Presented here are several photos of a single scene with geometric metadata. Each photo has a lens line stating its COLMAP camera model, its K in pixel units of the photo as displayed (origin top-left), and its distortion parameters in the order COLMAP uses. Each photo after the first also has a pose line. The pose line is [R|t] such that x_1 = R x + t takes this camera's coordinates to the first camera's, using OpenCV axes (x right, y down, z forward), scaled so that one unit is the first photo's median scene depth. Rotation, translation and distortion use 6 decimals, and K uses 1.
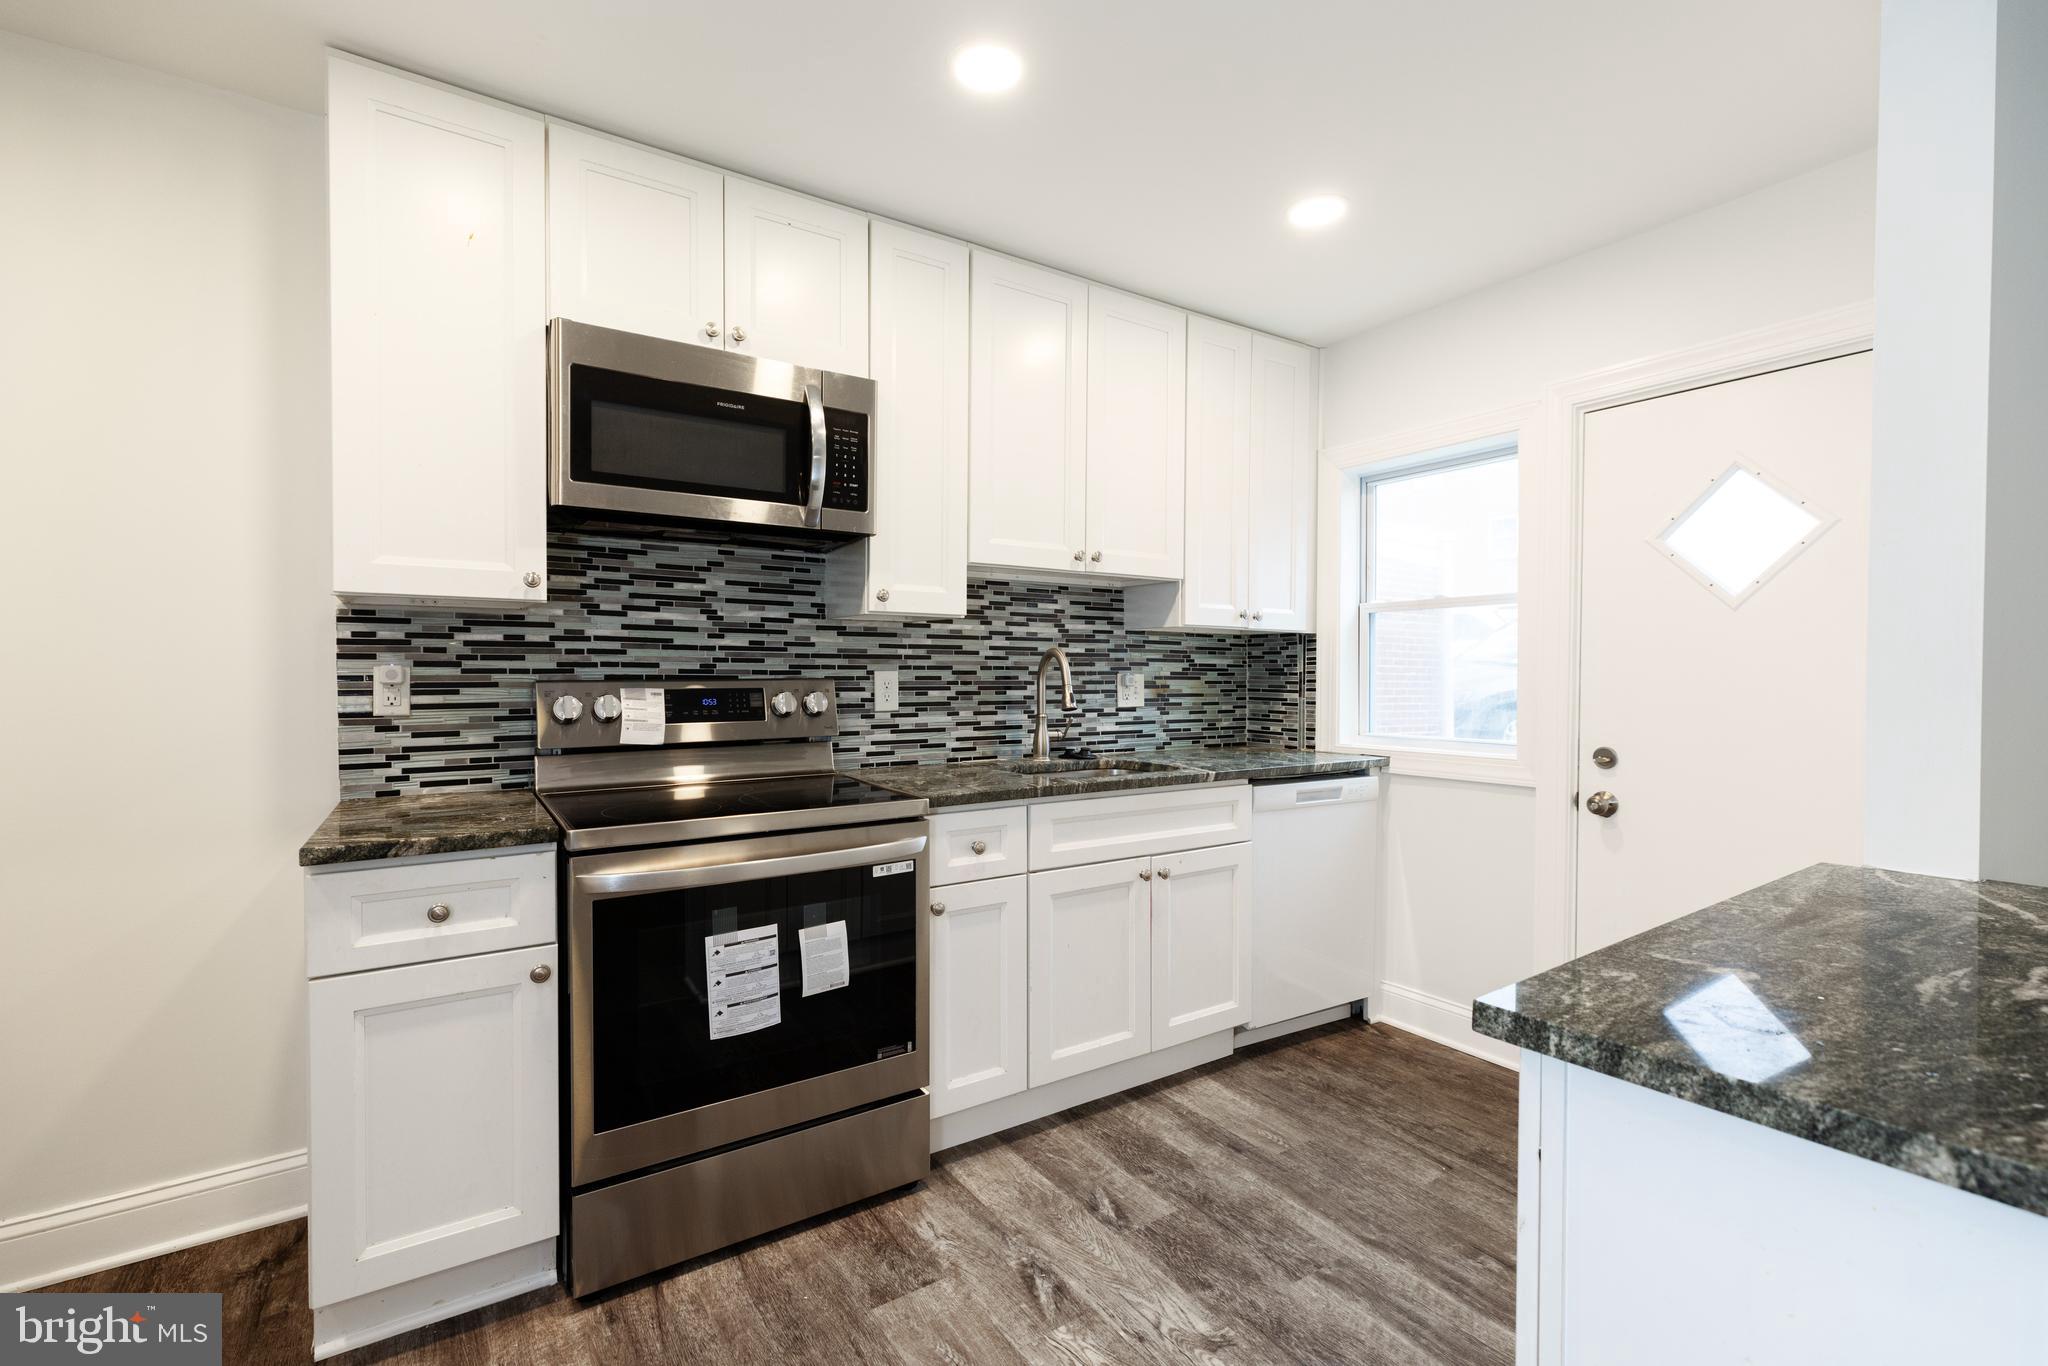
lens RADIAL K [[905.8, 0, 1019.1], [0, 905.8, 681.3], [0, 0, 1]] dist [0.003654, 0.000125]
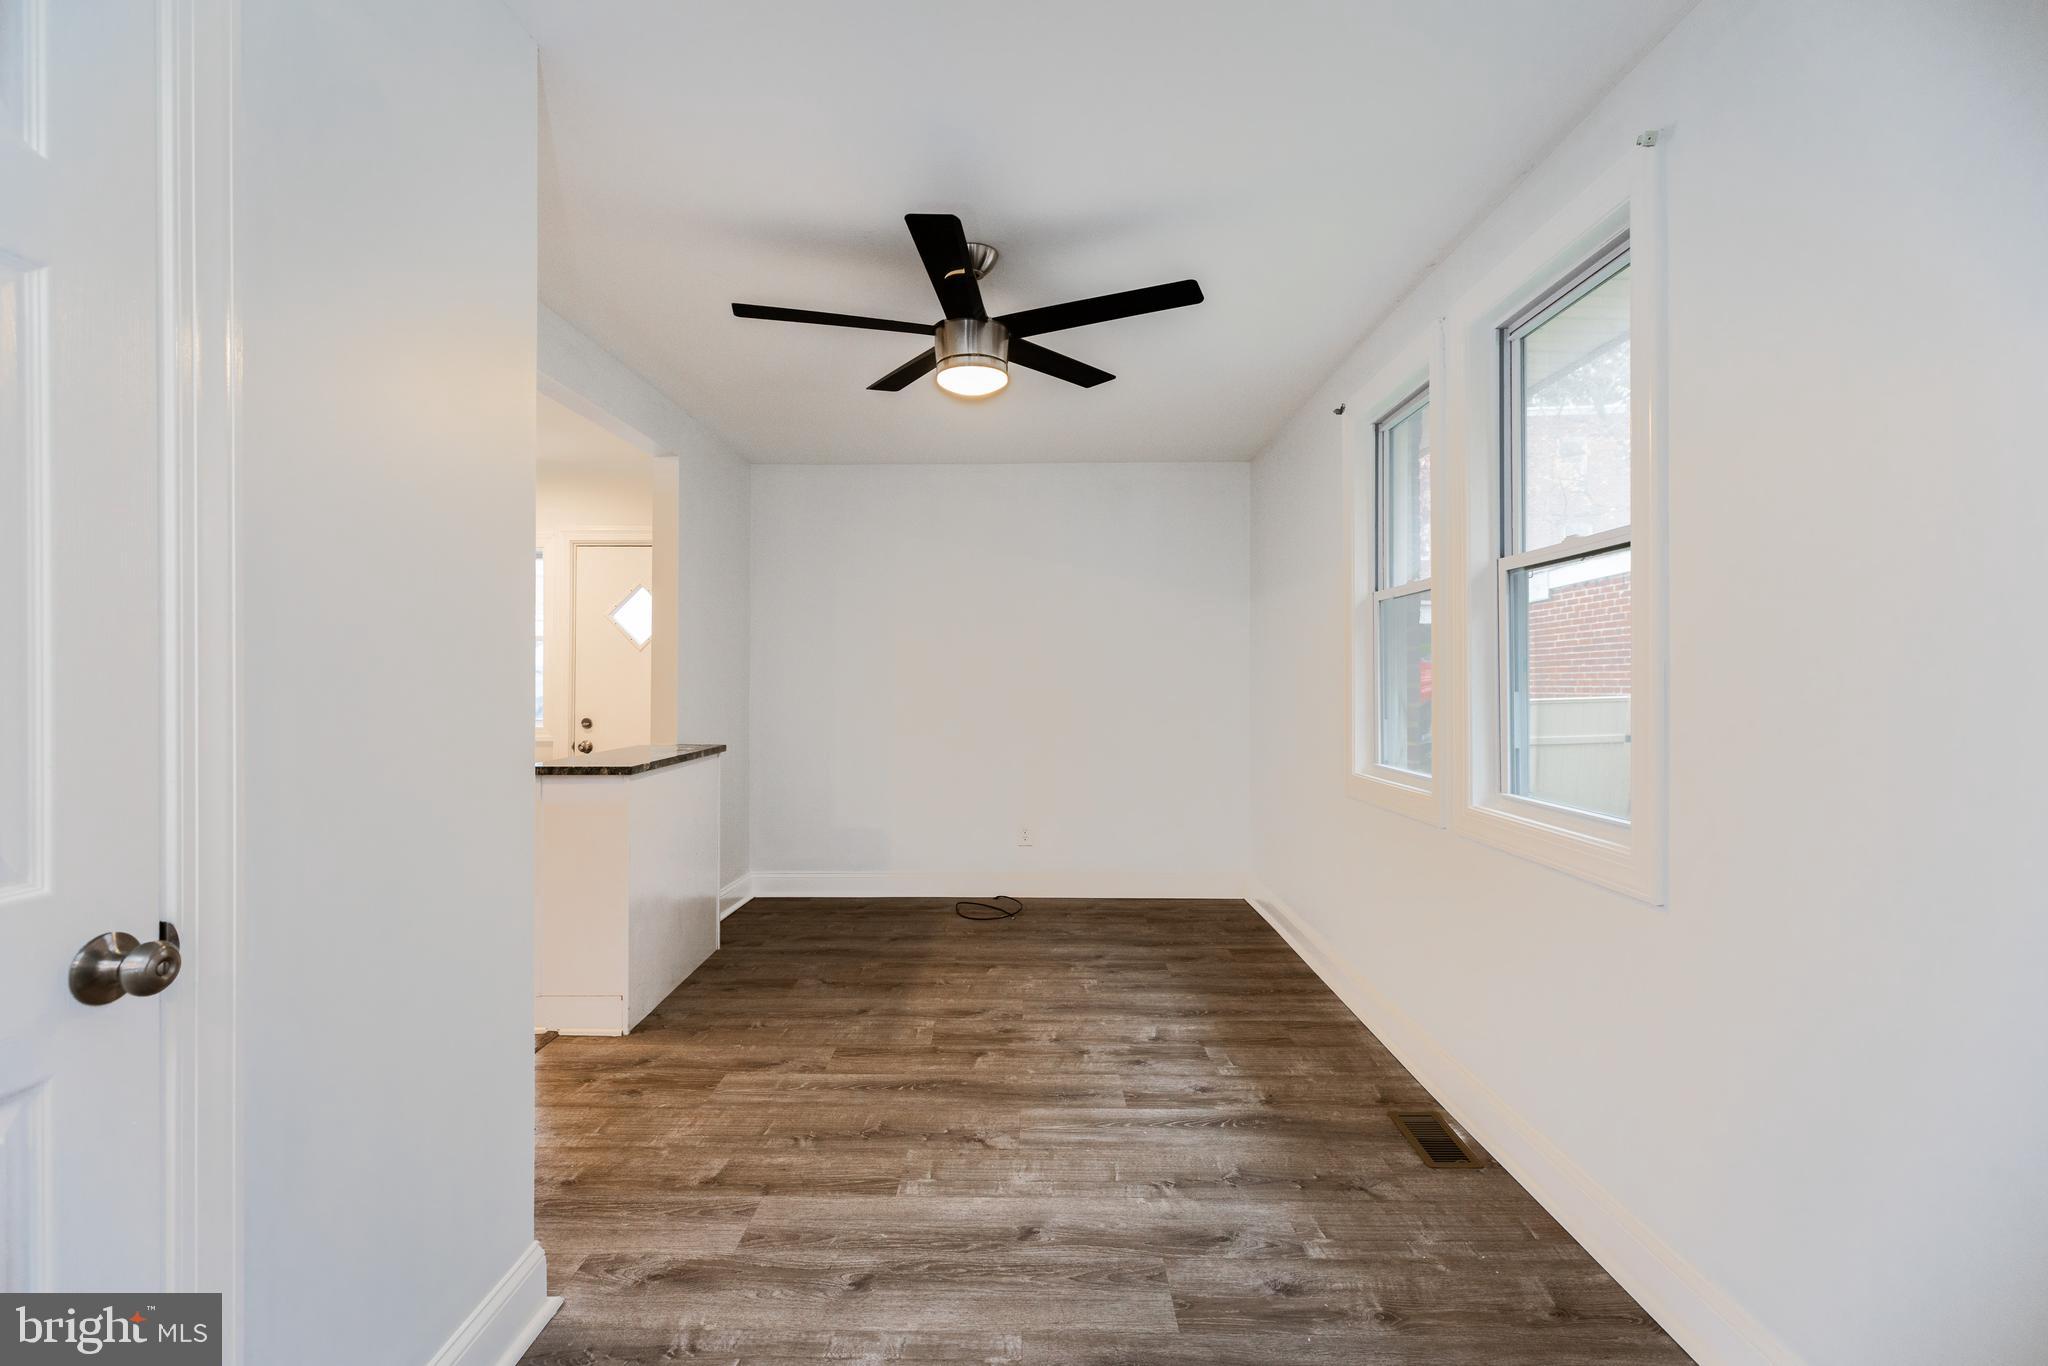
lens RADIAL K [[905.8, 0, 1018.8], [0, 905.8, 686.4], [0, 0, 1]] dist [0.003654, 0.000125]
pose [[0.566579, -0.002641, 0.824003, -0.492917], [0.005334, 0.999986, -0.000462, 0.011092], [-0.823990, 0.004657, 0.566585, -0.985519]]
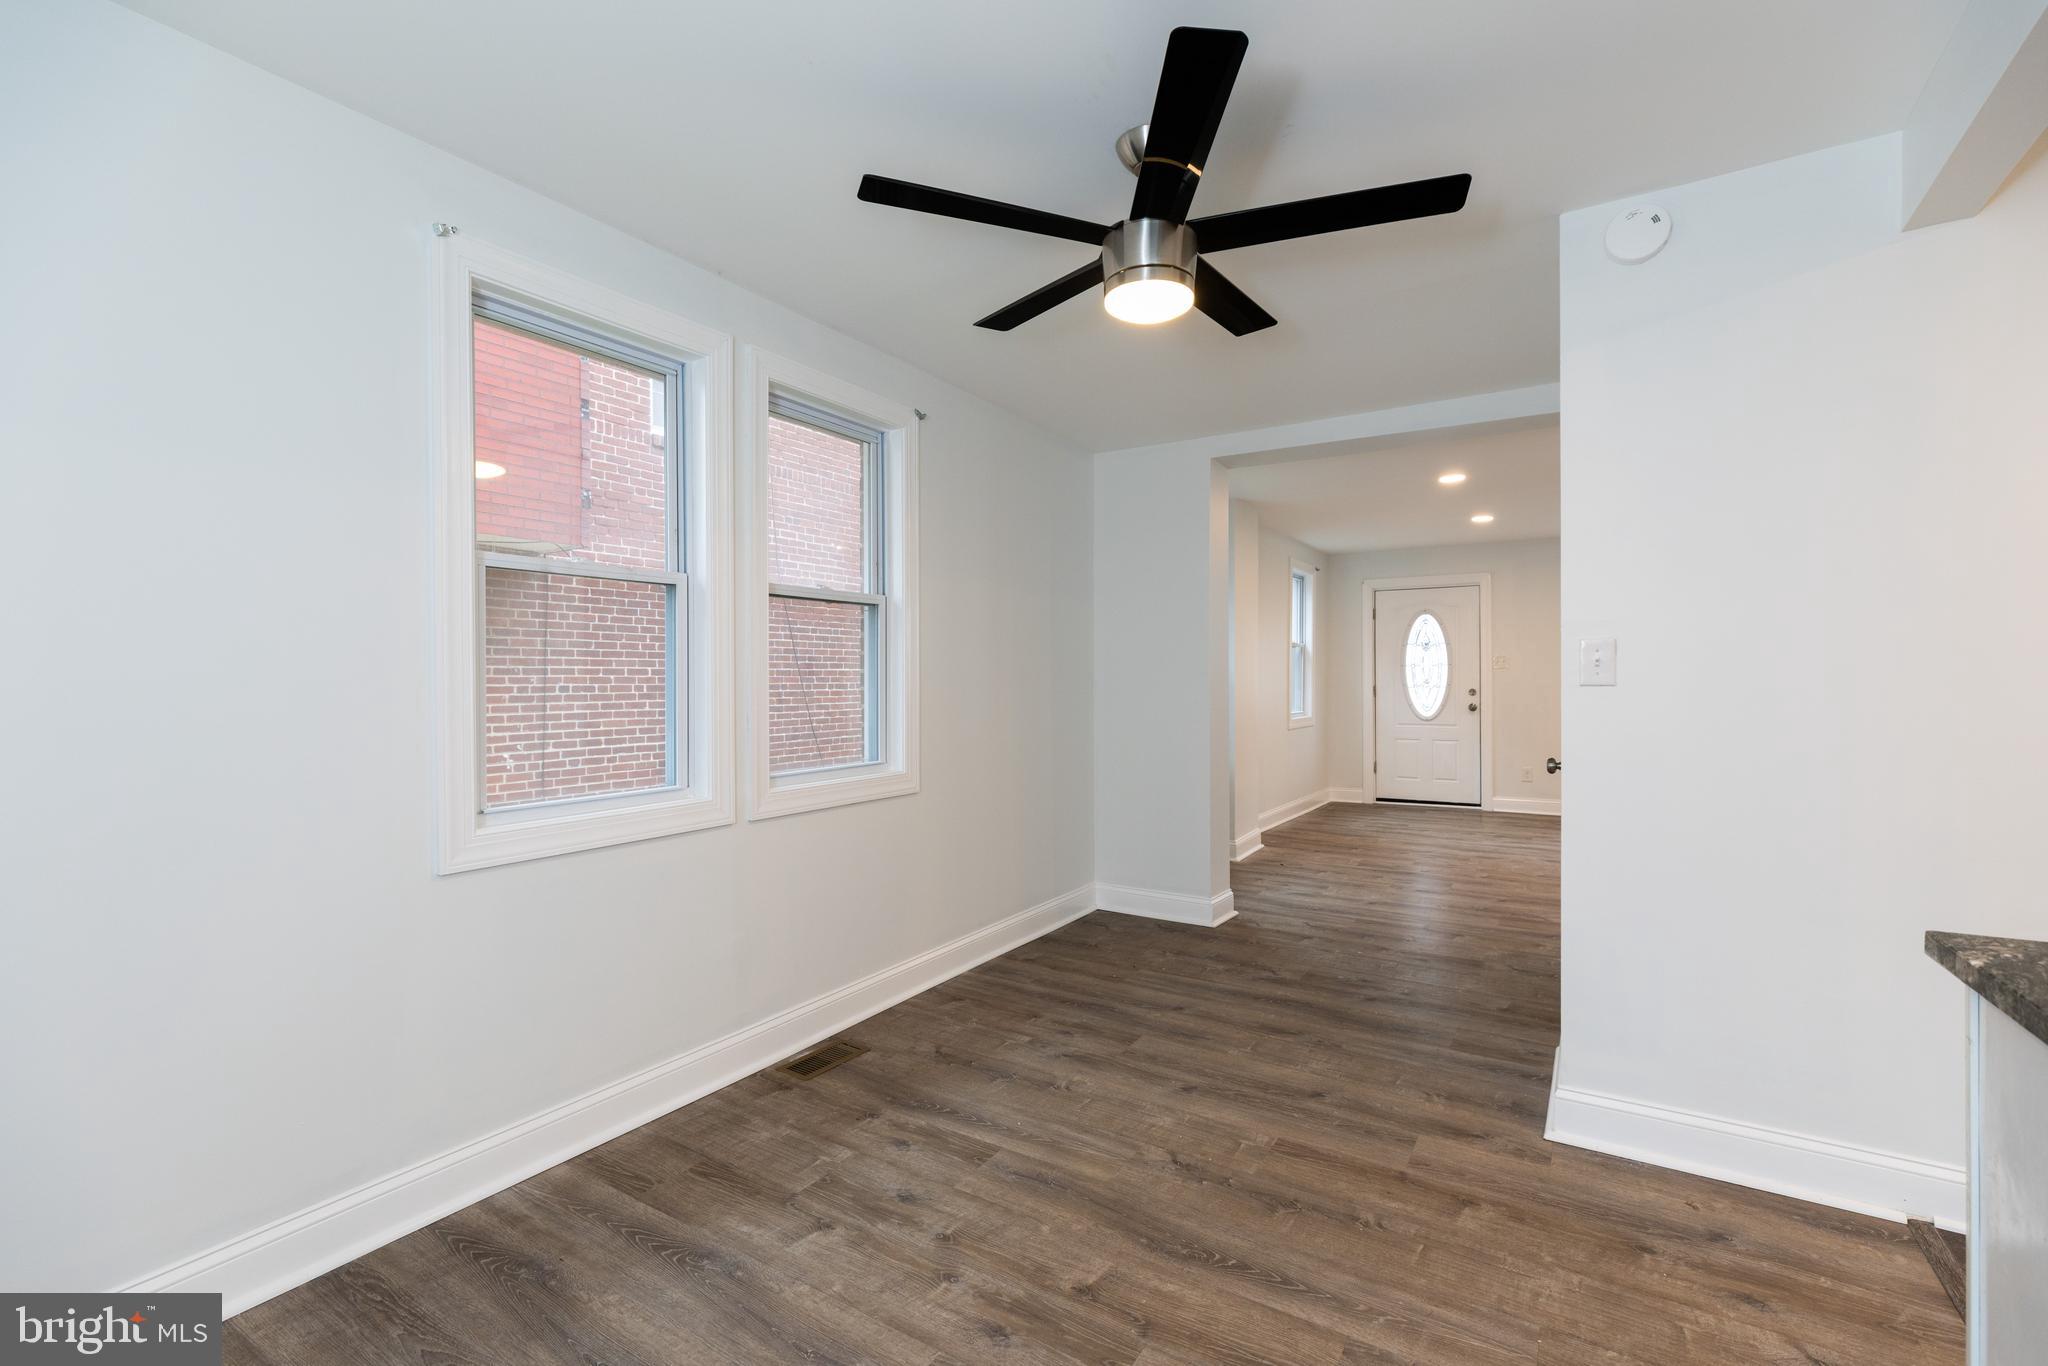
lens RADIAL K [[905.8, 0, 1016.5], [0, 905.8, 683.4], [0, 0, 1]] dist [0.003654, 0.000125]
pose [[-0.915753, 0.008019, -0.401662, 0.864410], [0.002935, 0.999908, 0.013270, -0.009200], [0.401731, 0.010973, -0.915692, 0.448592]]
